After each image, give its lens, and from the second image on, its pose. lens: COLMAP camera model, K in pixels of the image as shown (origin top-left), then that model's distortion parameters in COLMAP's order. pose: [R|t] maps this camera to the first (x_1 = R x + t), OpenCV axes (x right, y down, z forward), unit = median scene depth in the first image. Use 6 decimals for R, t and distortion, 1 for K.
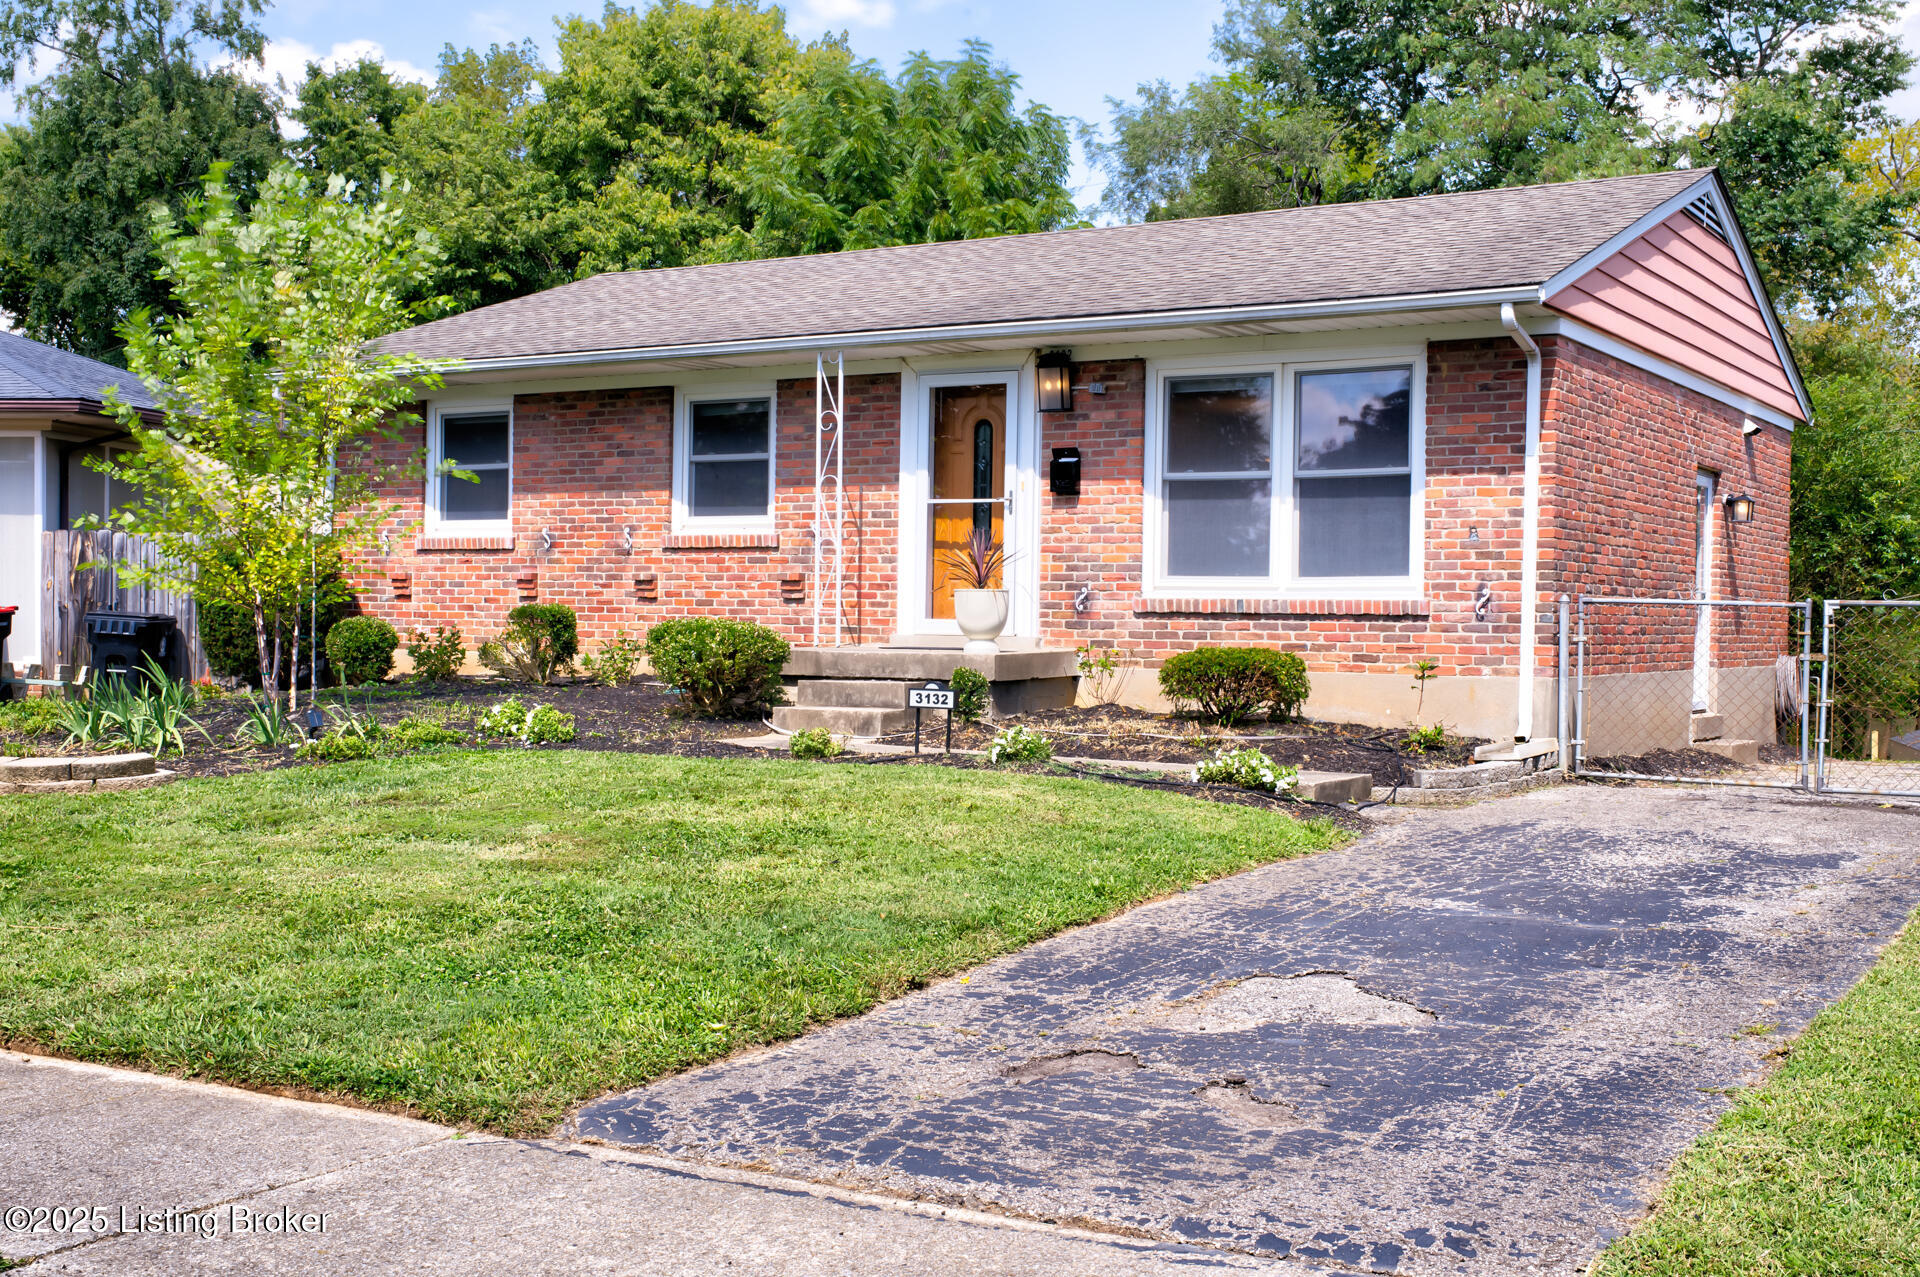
lens RADIAL K [[2136.5, 0, 960.0], [0, 2136.5, 638.5], [0, 0, 1]] dist [0.003131, -0.005423]
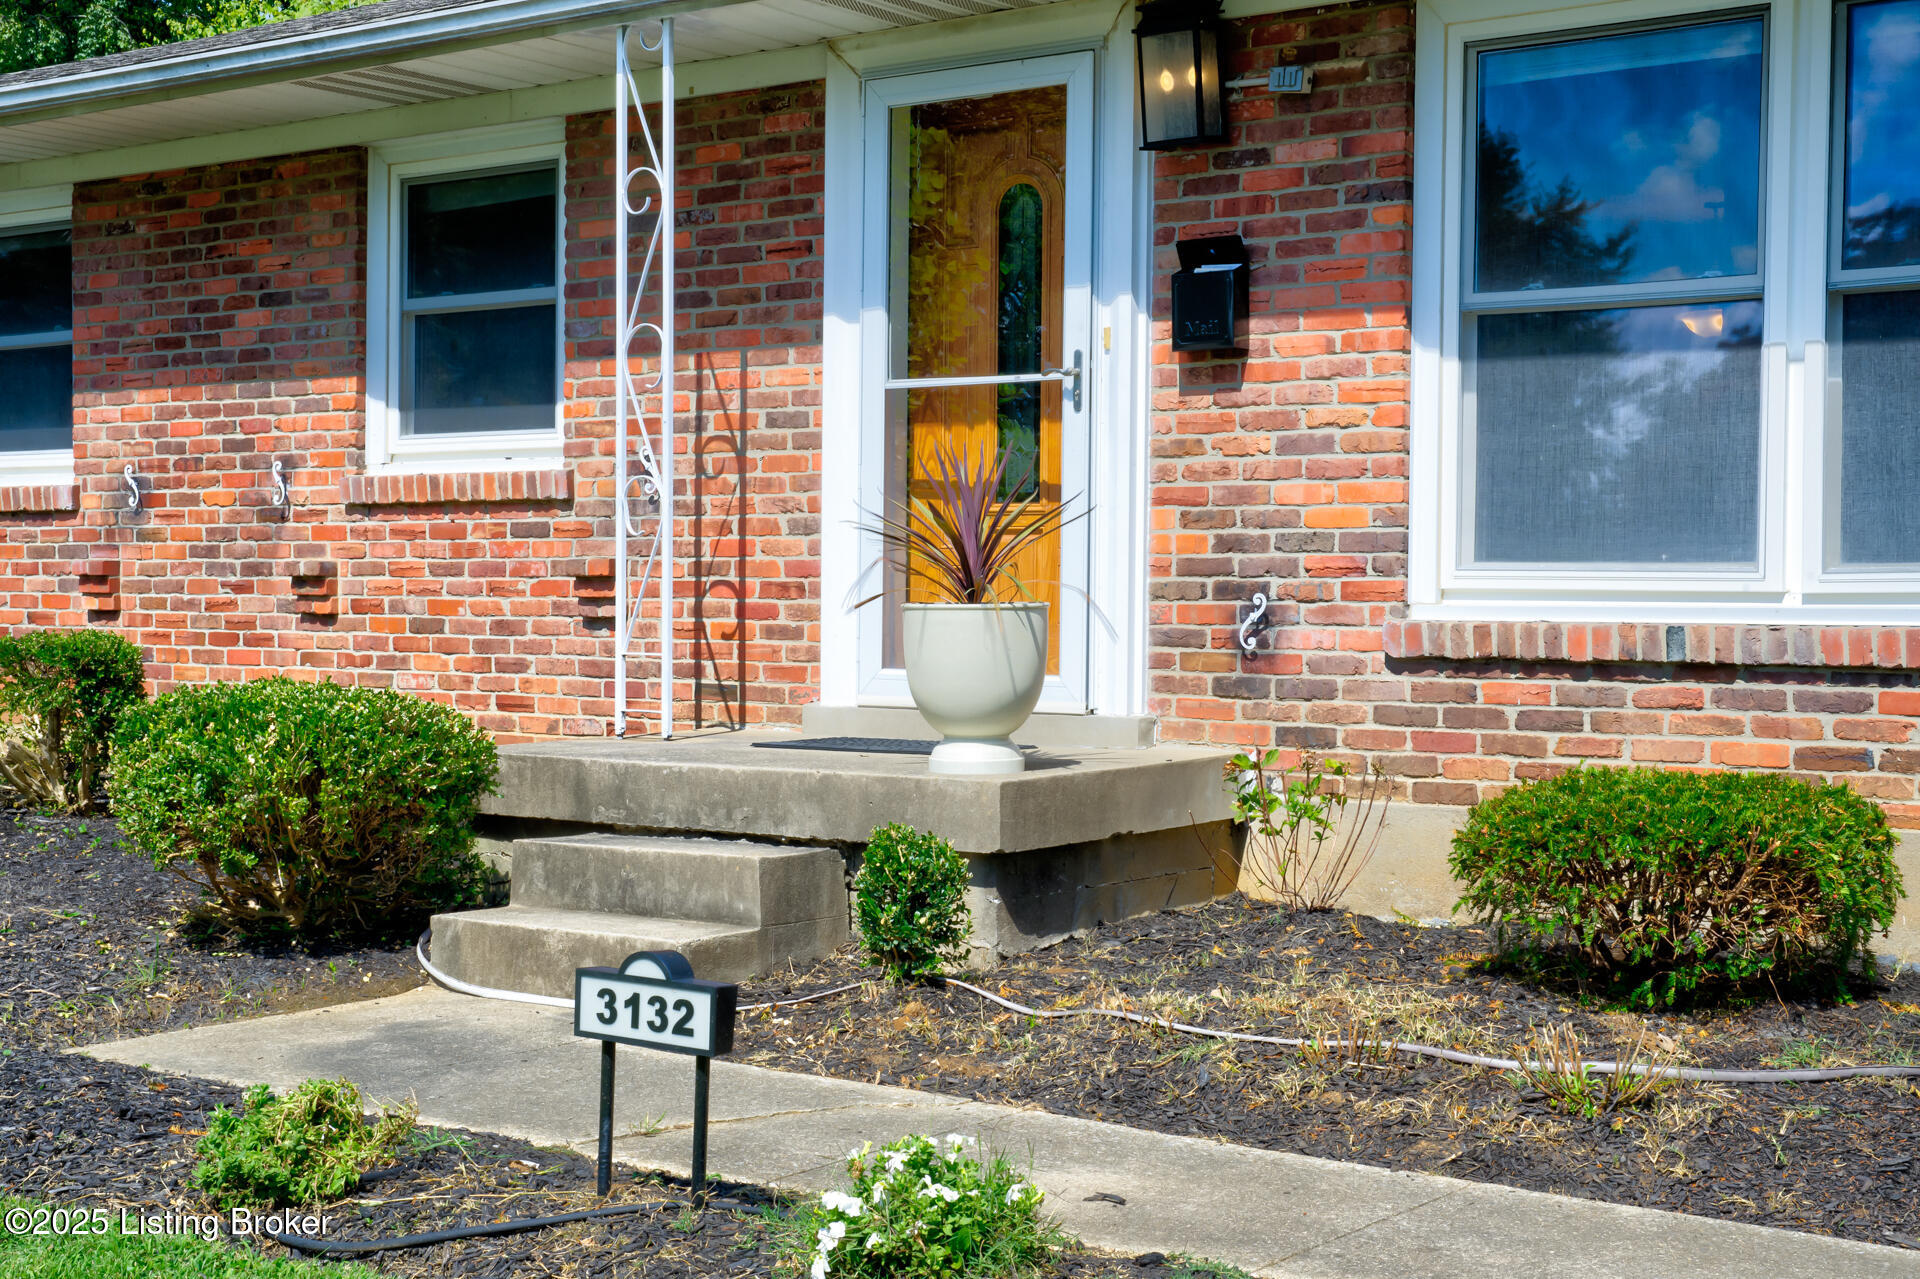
lens RADIAL K [[2677.1, 0, 960.0], [0, 2677.1, 639.5], [0, 0, 1]] dist [0.045213, 0.038132]
pose [[0.995670, -0.005361, -0.092806, 0.049010], [0.005933, 0.999965, 0.005894, -0.018577], [0.092772, -0.006419, 0.995667, 0.504710]]
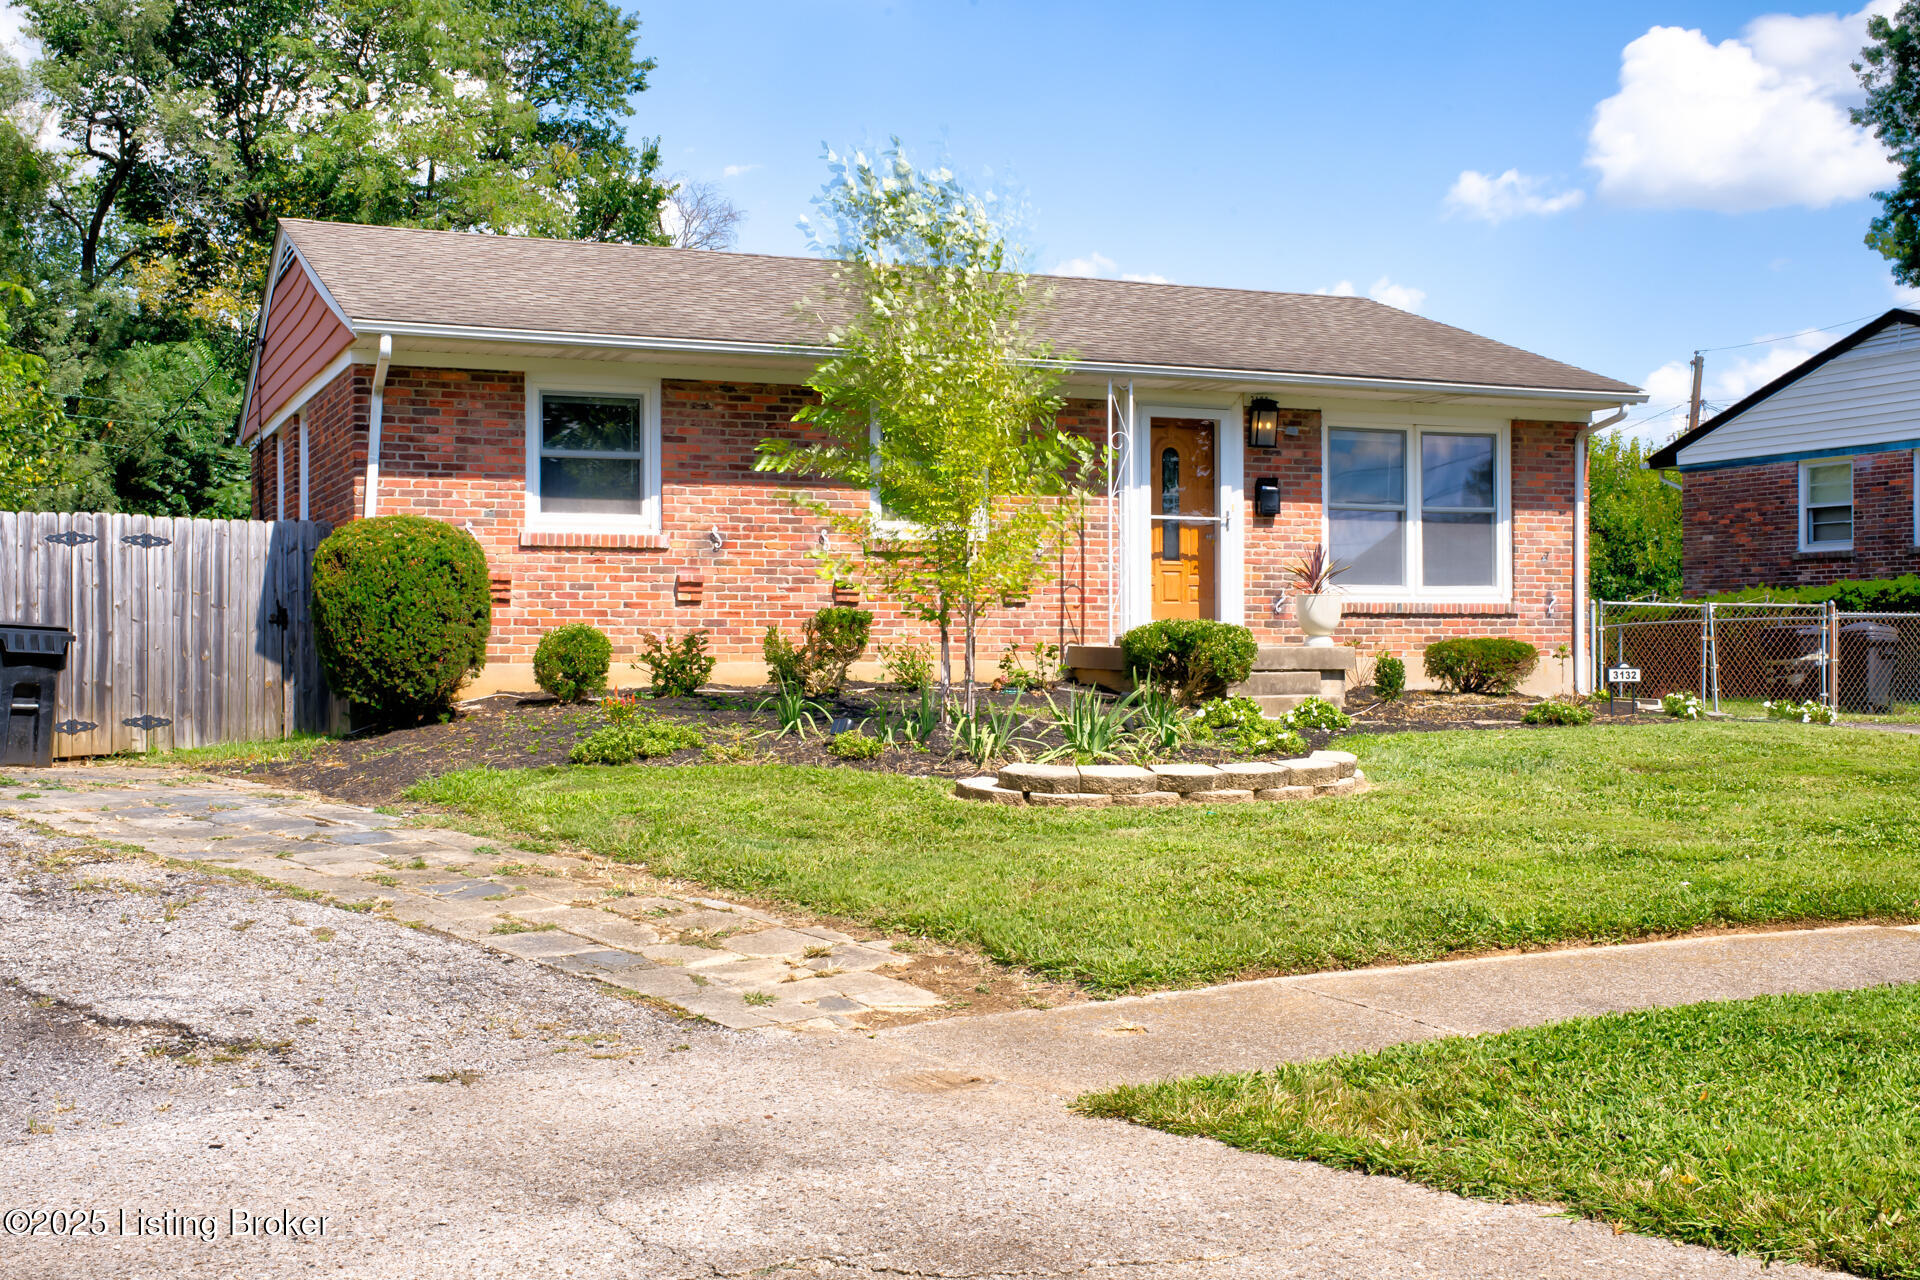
lens RADIAL K [[2182.3, 0, 960.0], [0, 2182.3, 640.0], [0, 0, 1]] dist [0.000708, 0.007277]
pose [[0.569314, -0.012606, 0.822024, -1.070393], [0.018115, 0.999832, 0.002787, -0.003999], [-0.821921, 0.013304, 0.569447, 0.441889]]
